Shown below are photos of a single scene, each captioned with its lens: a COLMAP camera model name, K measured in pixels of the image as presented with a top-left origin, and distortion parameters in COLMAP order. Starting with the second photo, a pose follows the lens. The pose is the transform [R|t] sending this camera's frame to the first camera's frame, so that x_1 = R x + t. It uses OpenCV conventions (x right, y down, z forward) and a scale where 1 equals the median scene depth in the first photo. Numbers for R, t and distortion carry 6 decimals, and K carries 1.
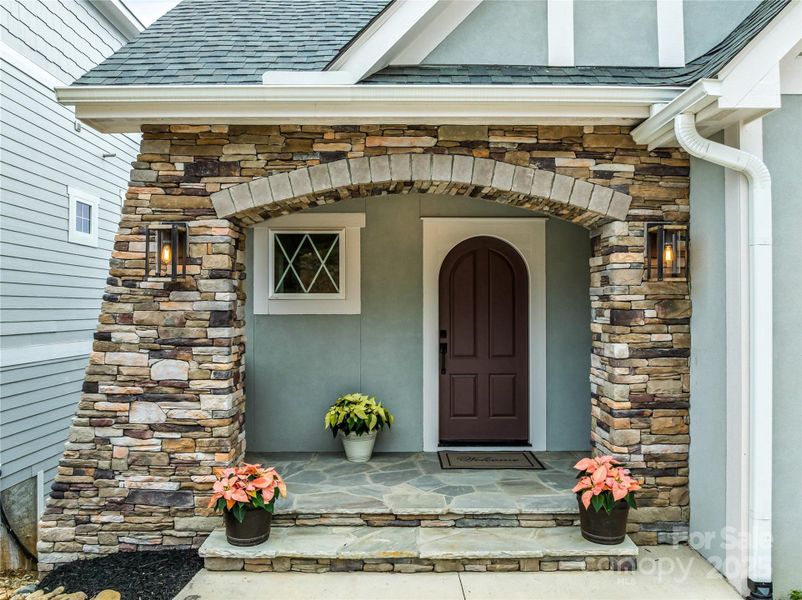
lens RADIAL K [[600.4, 0, 402.0], [0, 600.4, 295.1], [0, 0, 1]] dist [-0.035297, -0.000568]
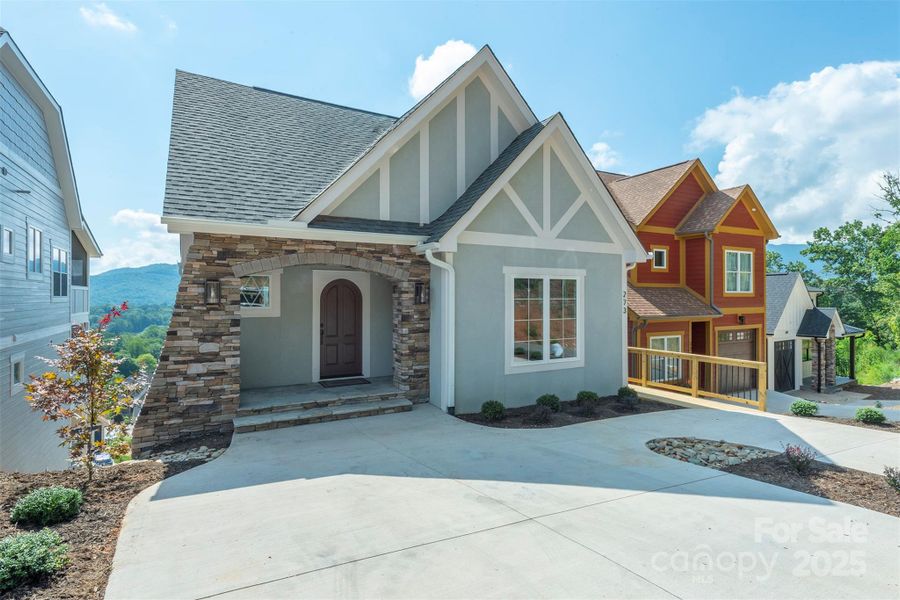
lens RADIAL K [[460.4, 0, 453.5], [0, 460.4, 297.3], [0, 0, 1]] dist [0.006016, 0.000477]
pose [[0.878117, -0.001224, 0.478444, -0.412473], [-0.009506, 0.999755, 0.020006, -0.096212], [-0.478351, -0.022116, 0.877890, -0.867084]]
